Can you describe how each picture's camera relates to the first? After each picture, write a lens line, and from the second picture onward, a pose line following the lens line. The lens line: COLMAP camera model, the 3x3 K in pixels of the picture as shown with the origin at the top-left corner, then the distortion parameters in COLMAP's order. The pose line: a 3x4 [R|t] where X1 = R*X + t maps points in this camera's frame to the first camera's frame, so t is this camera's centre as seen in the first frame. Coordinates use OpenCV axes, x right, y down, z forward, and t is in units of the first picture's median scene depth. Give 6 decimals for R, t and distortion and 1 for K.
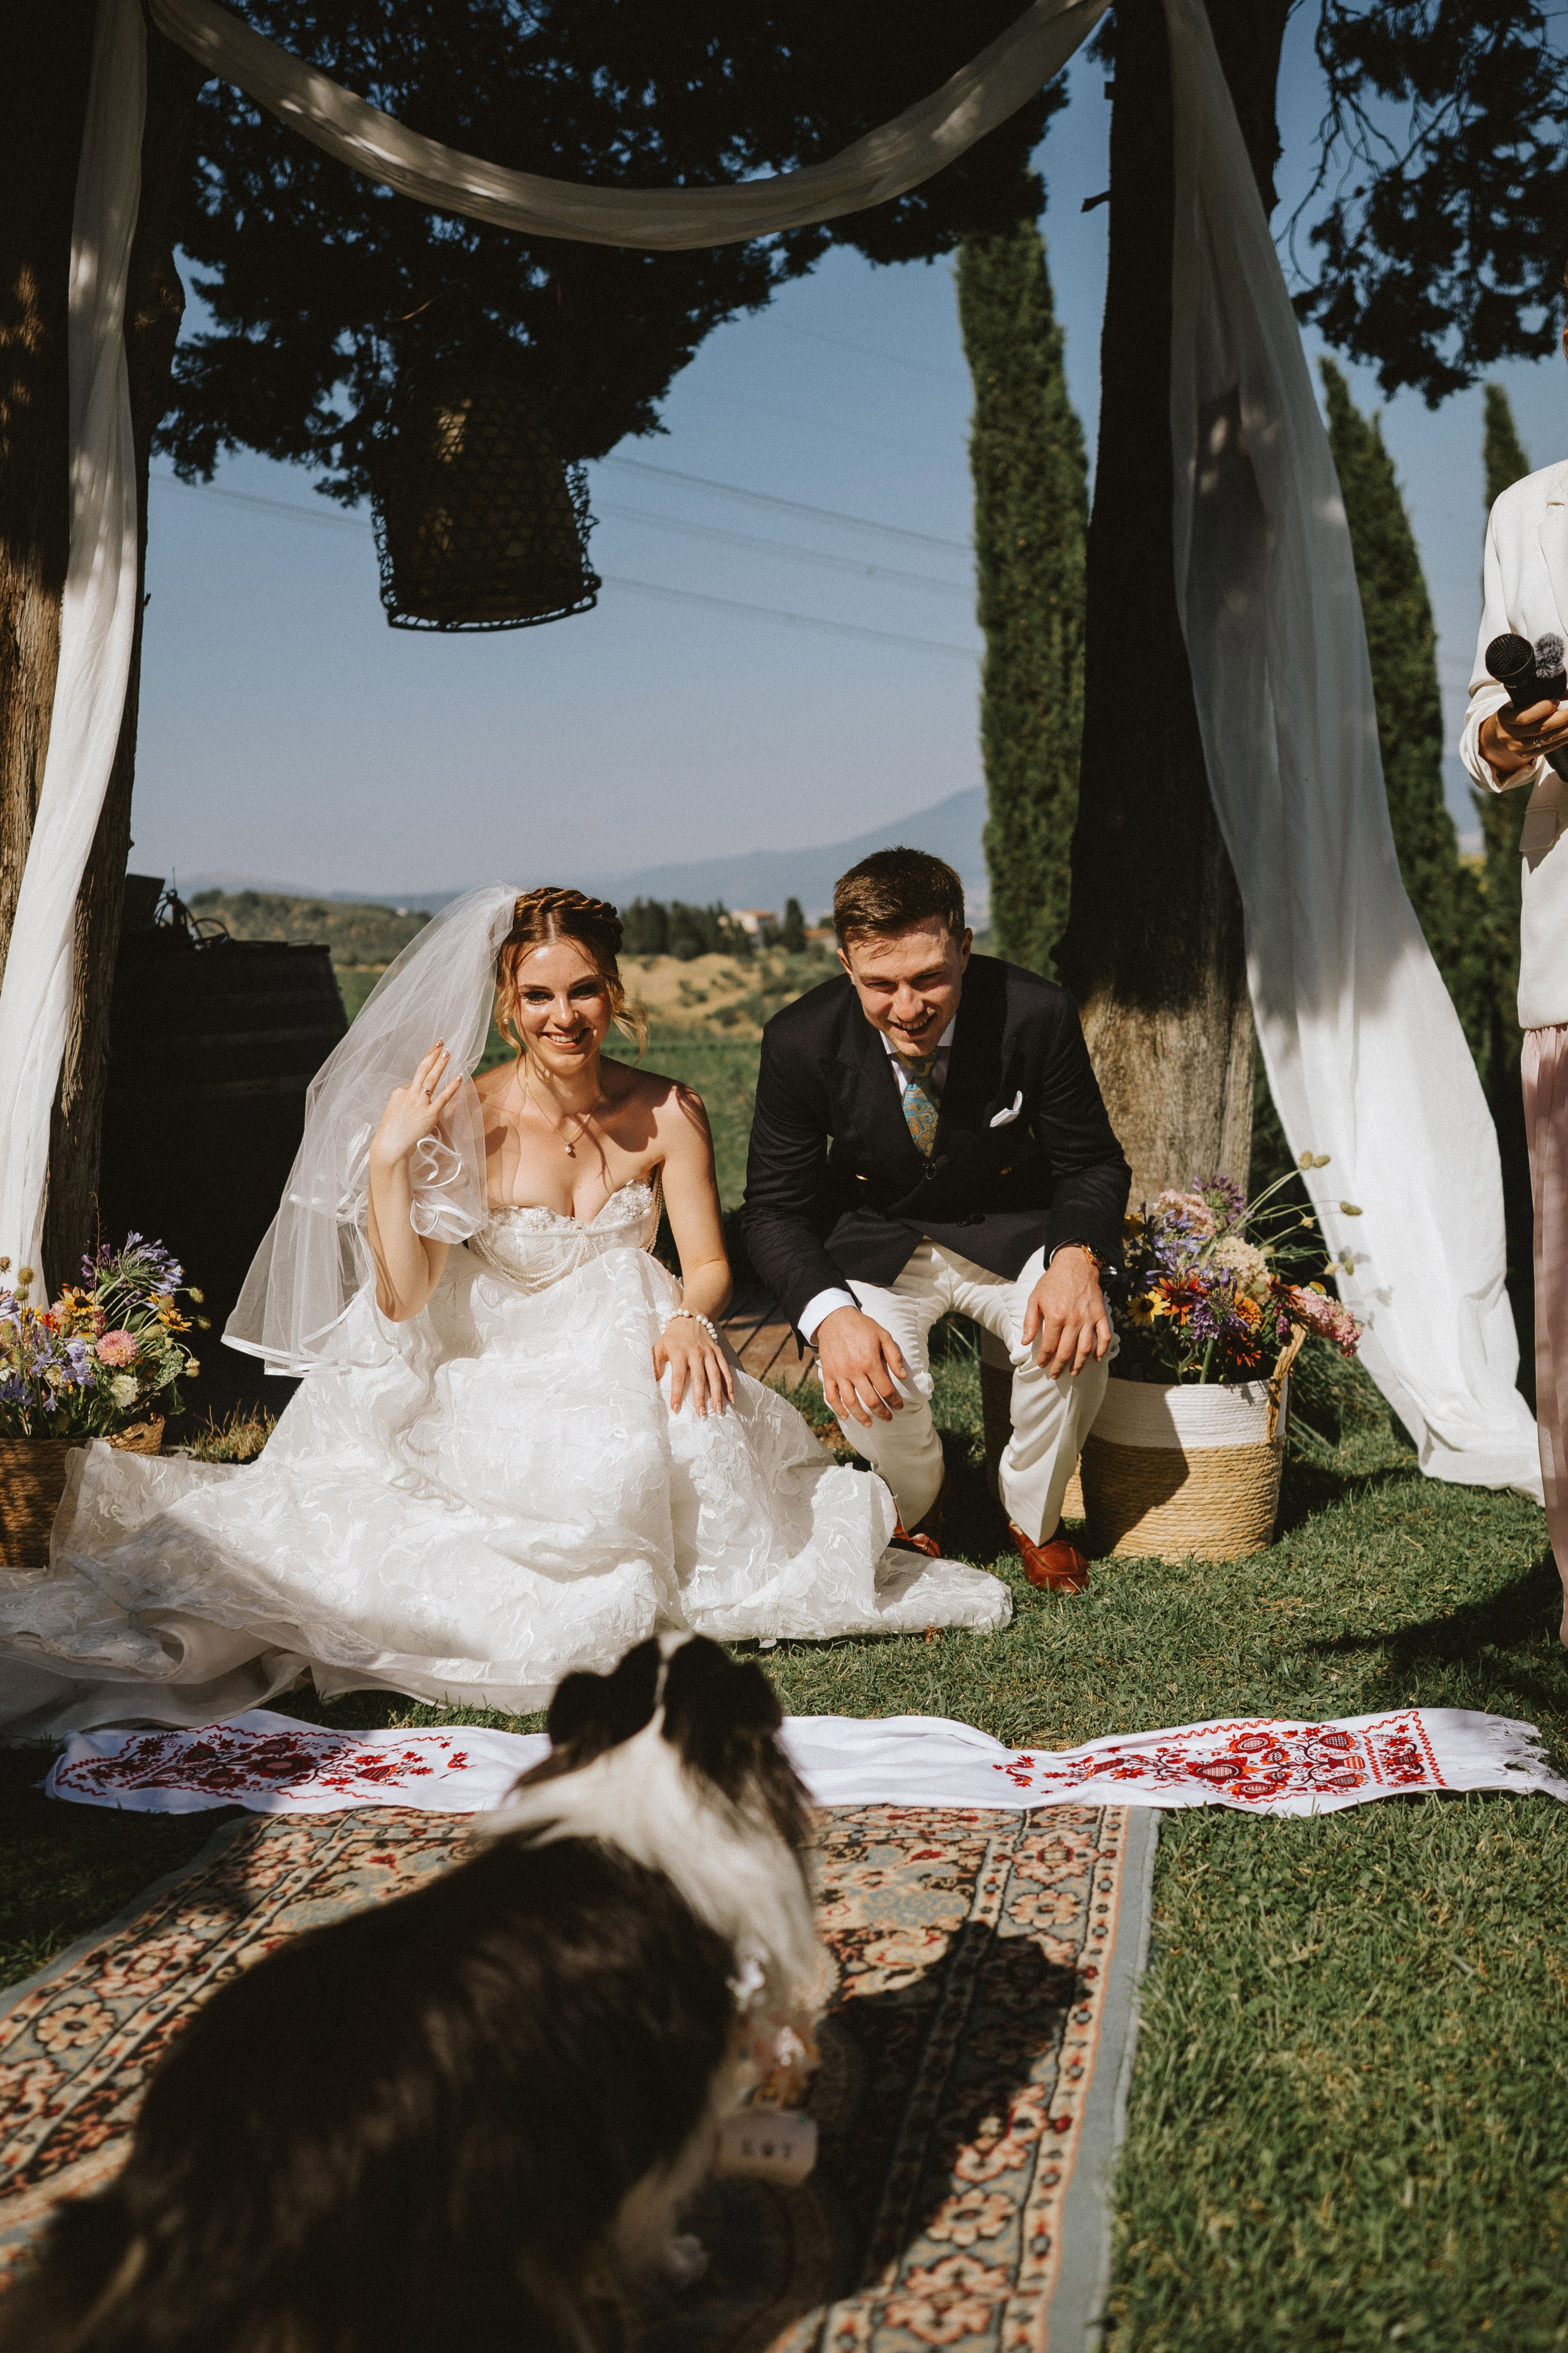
lens RADIAL K [[2340.1, 0, 772.2], [0, 2340.1, 1207.3], [0, 0, 1]] dist [-0.009982, 0.103192]
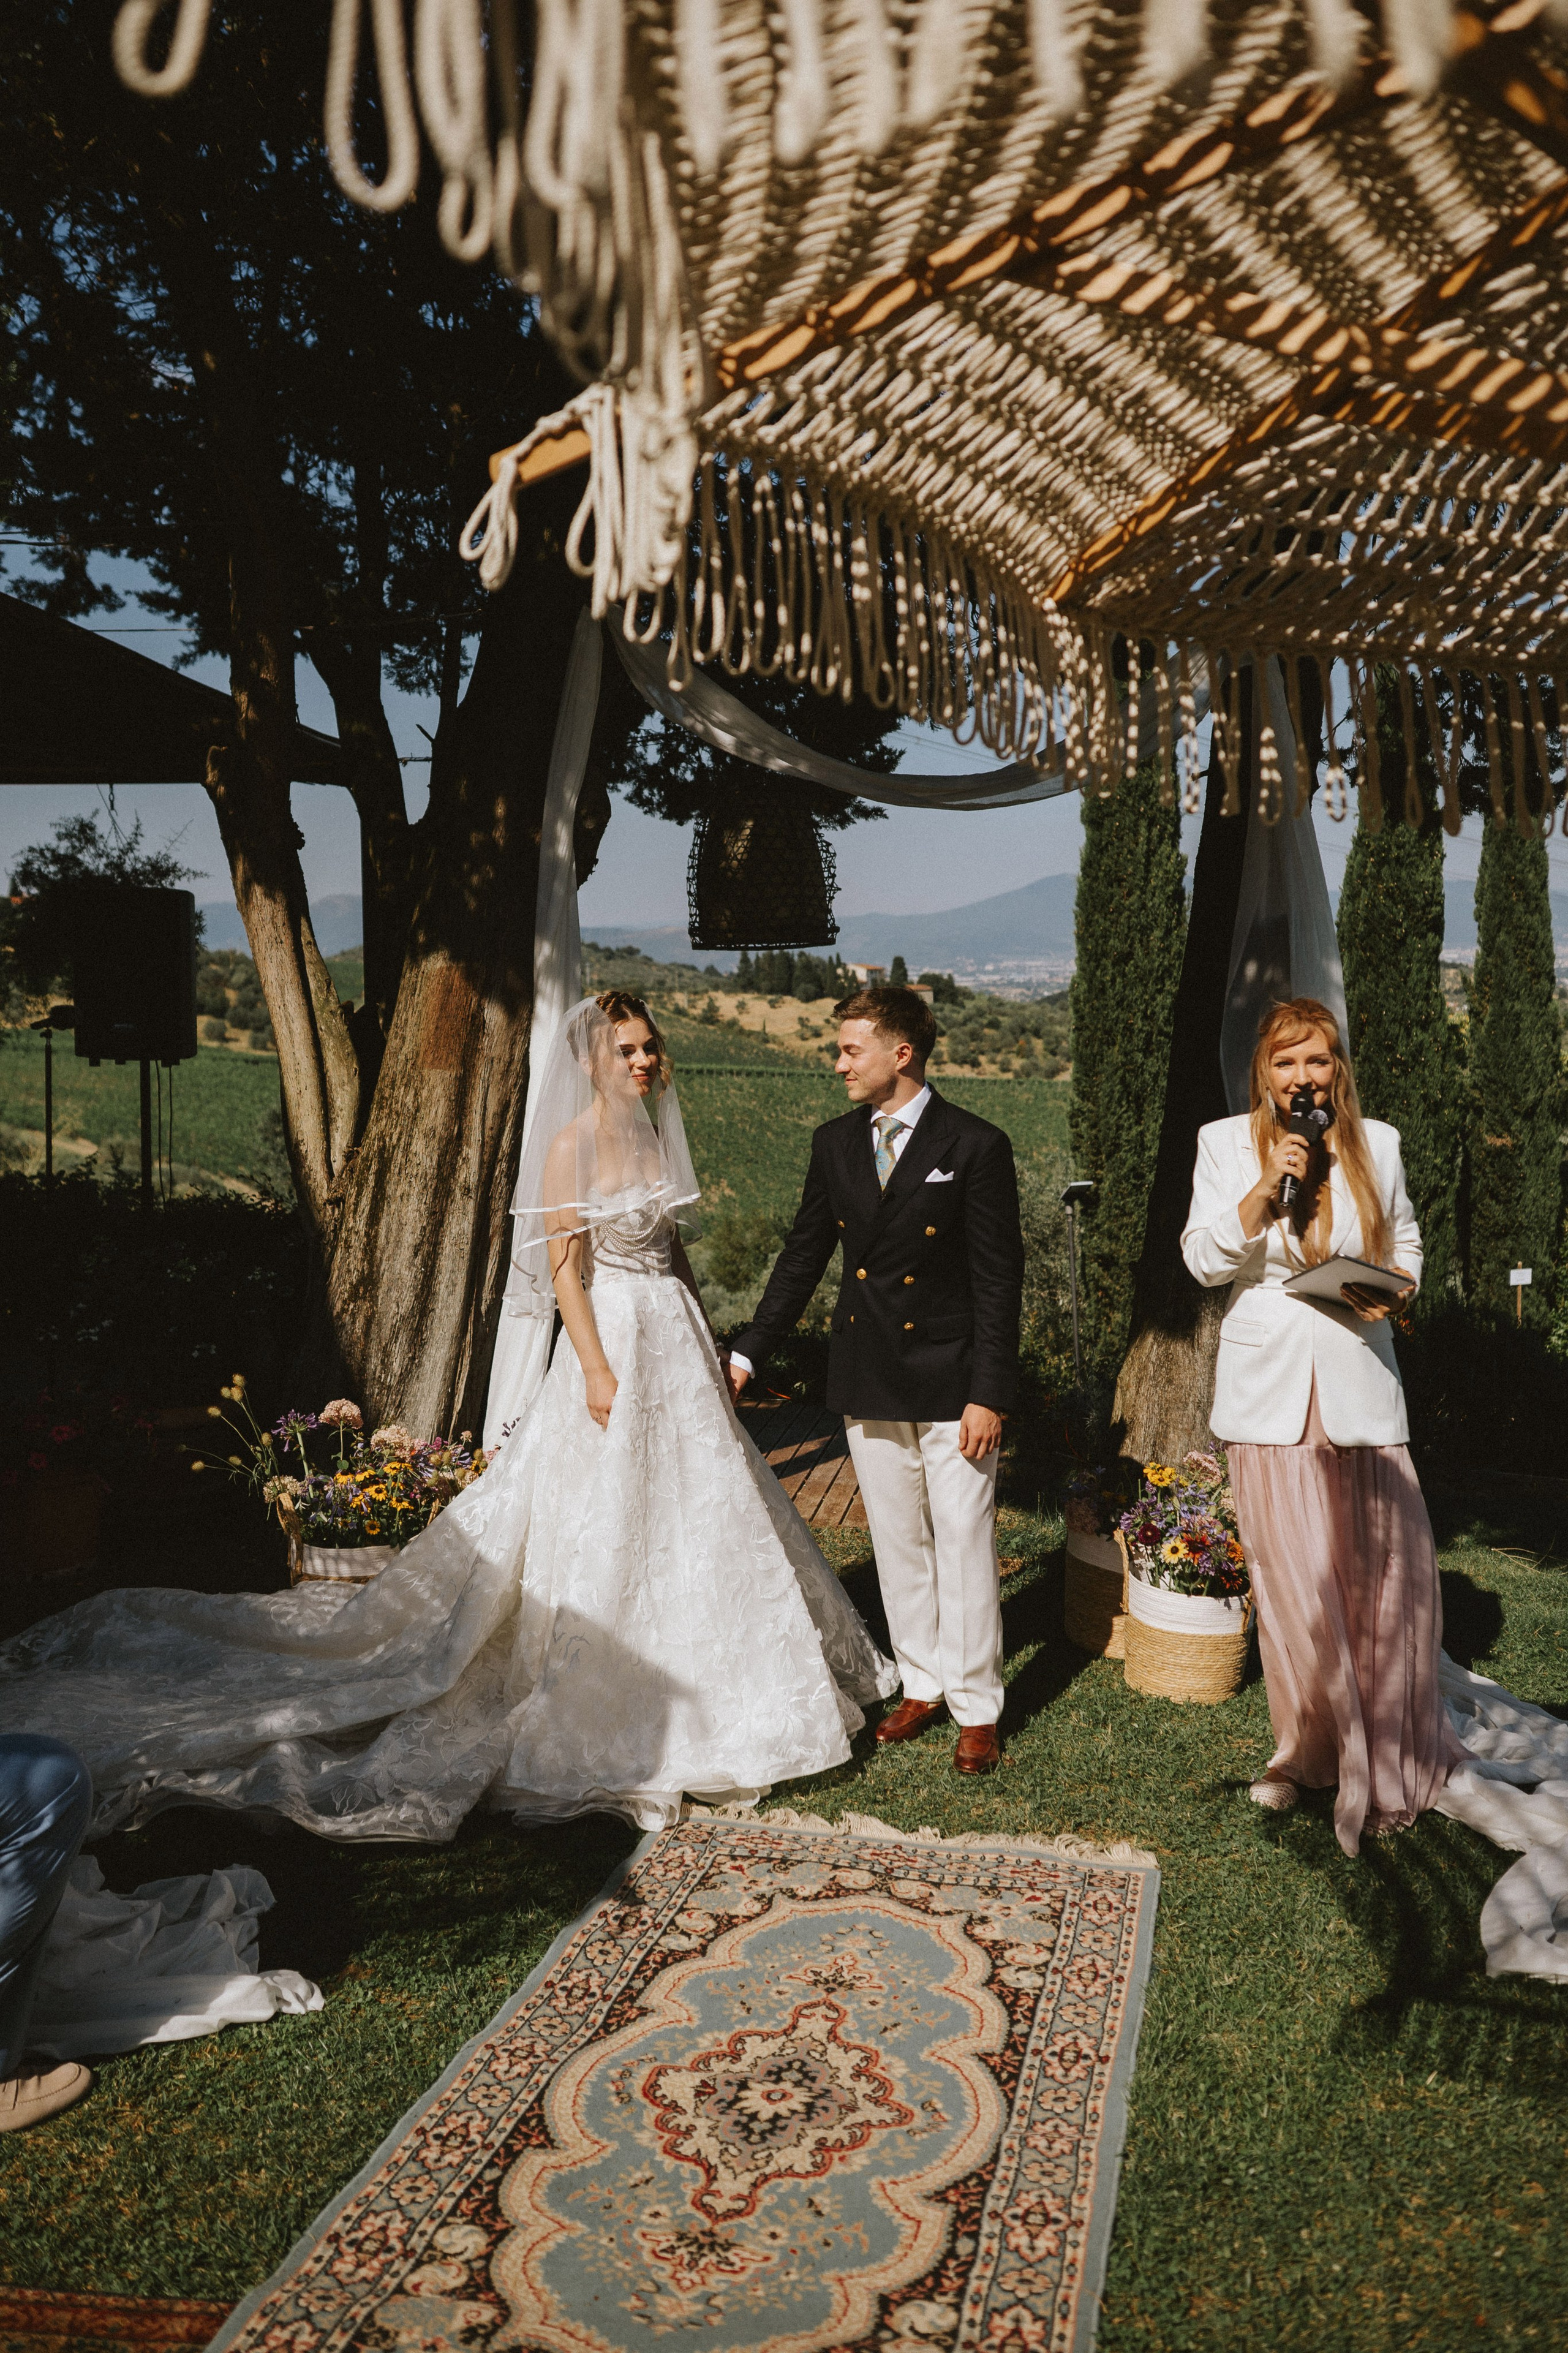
lens RADIAL K [[1995.3, 0, 791.1], [0, 1995.3, 1160.3], [0, 0, 1]] dist [0.006352, 0.046699]
pose [[0.995649, 0.087410, -0.032304, -0.064831], [-0.087877, 0.996042, -0.013345, -0.138932], [0.031010, 0.016125, 0.999389, -0.312316]]
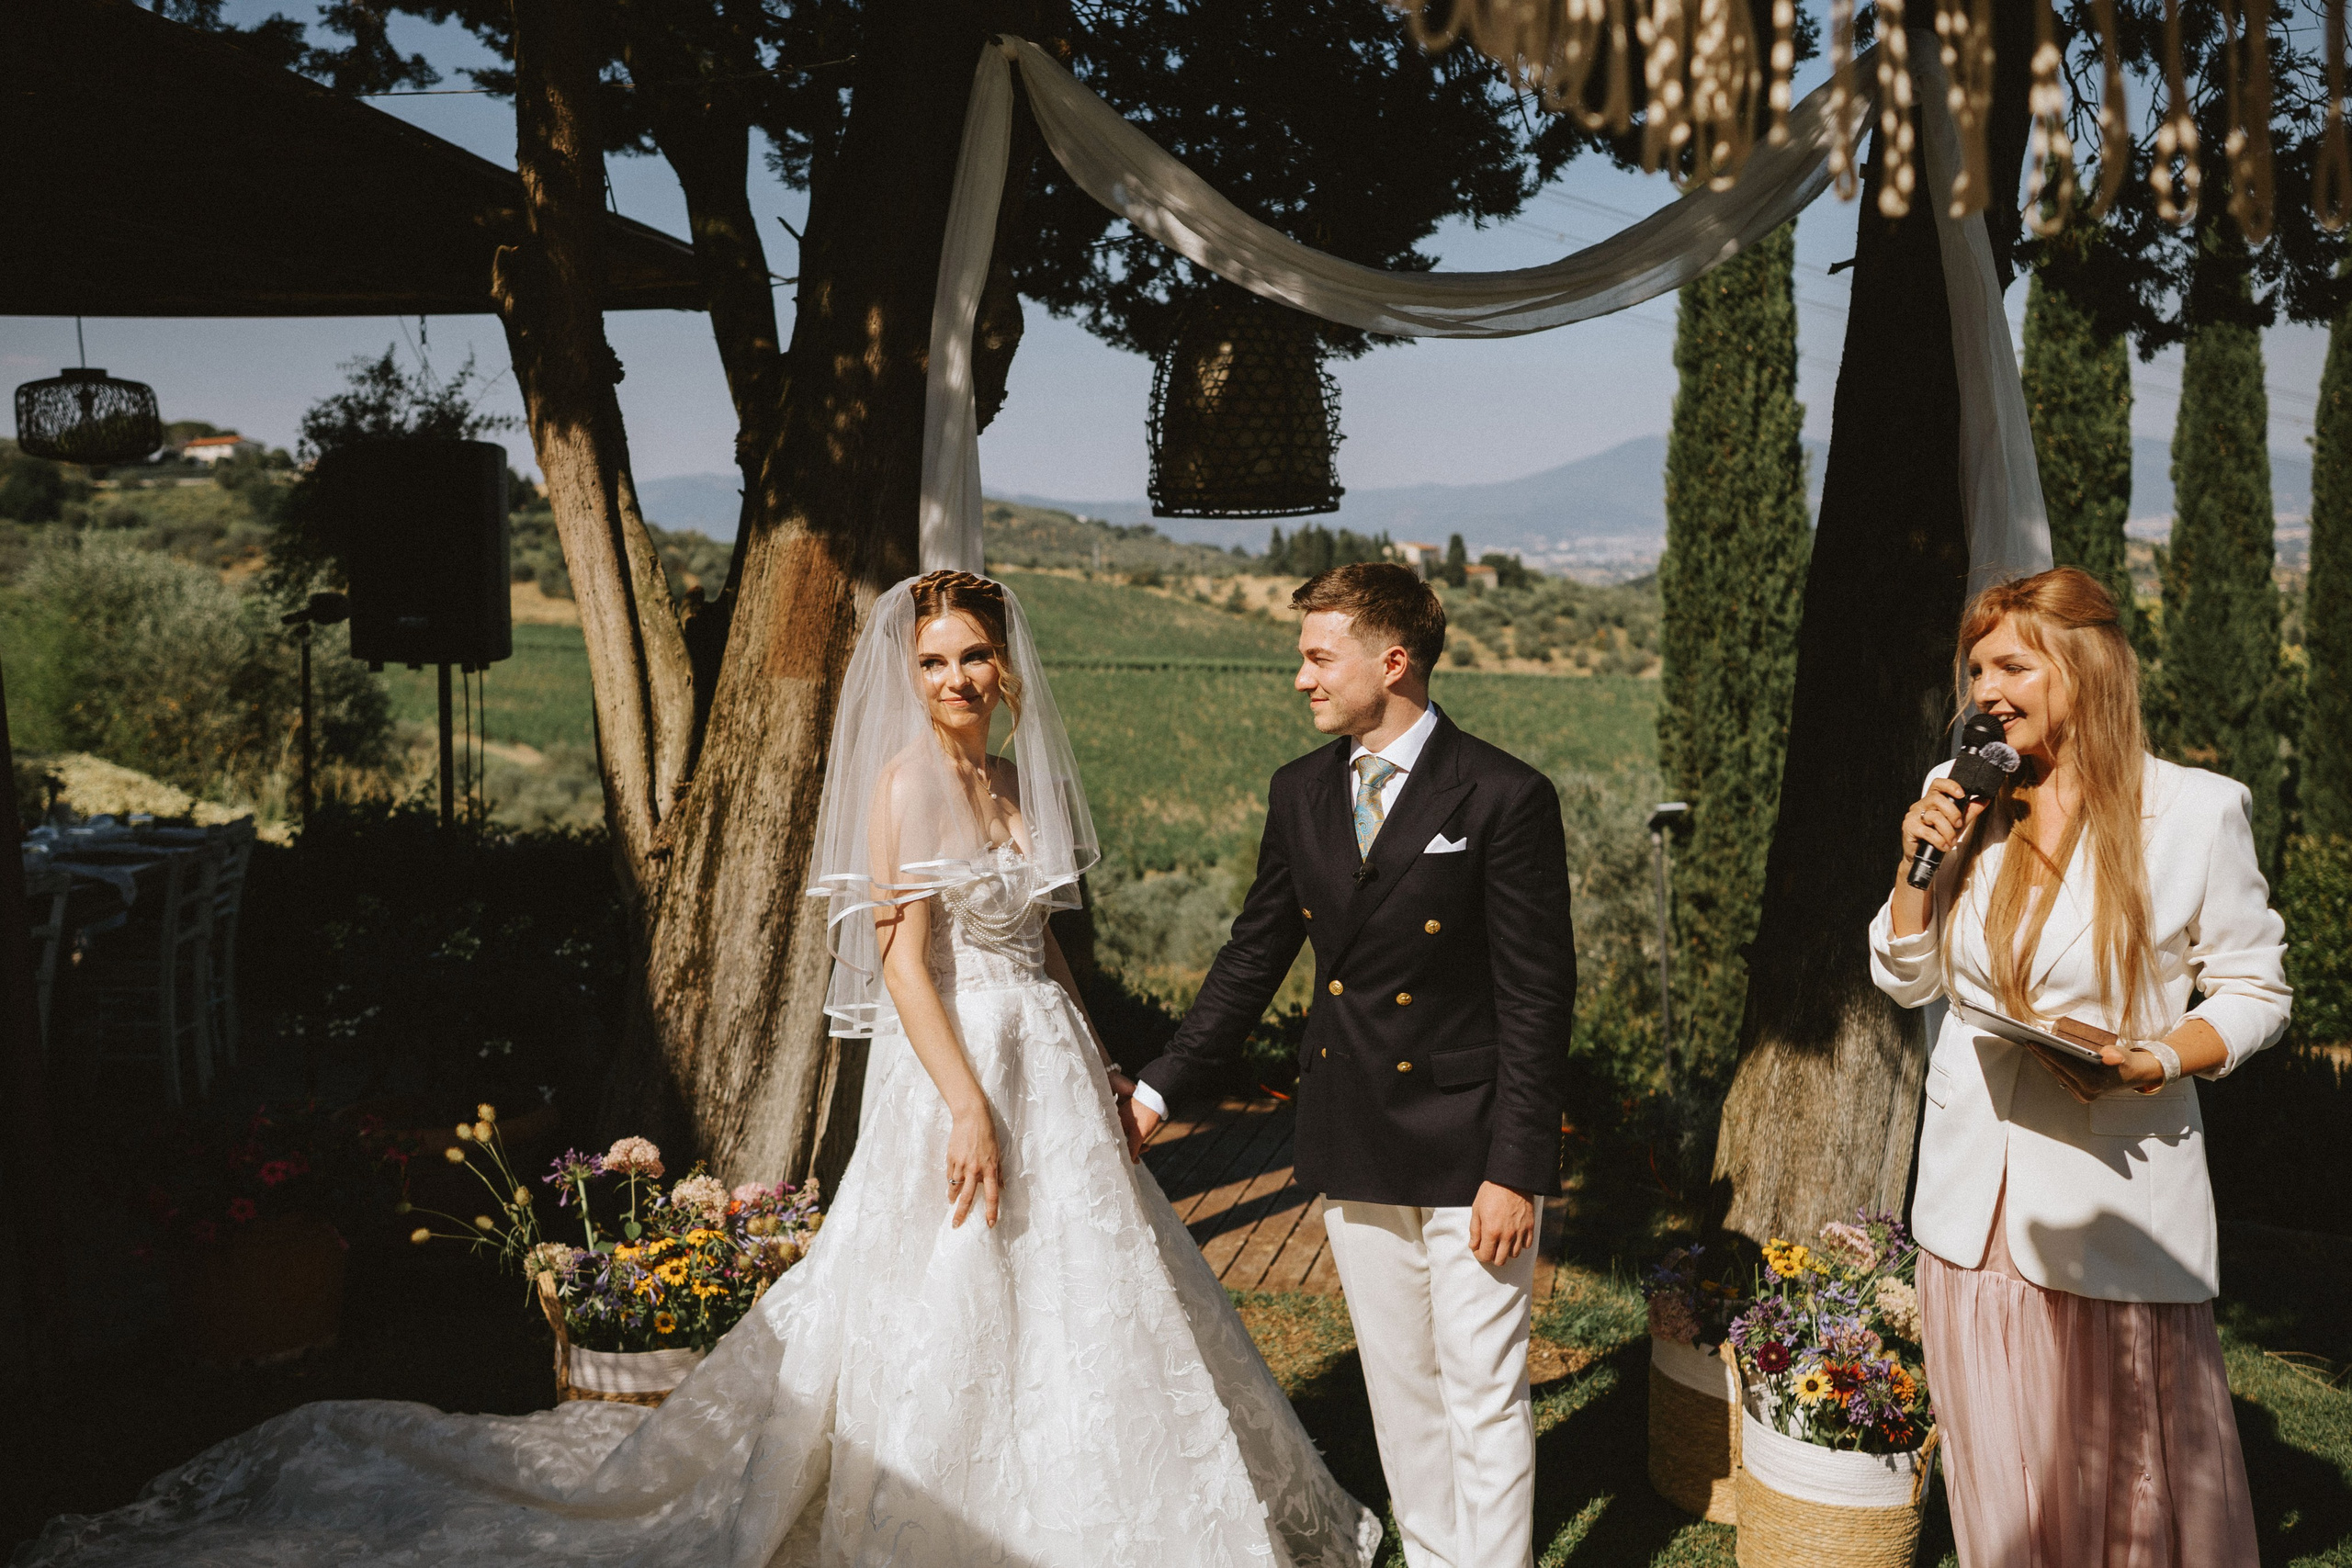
lens RADIAL K [[2271.9, 0, 1176.0], [0, 2271.9, 784.0], [0, 0, 1]] dist [0.046931, -0.026918]
pose [[0.990870, 0.089095, -0.101183, -0.042463], [-0.089590, 0.995979, -0.000345, -0.159856], [0.100746, 0.009406, 0.994868, -0.097303]]
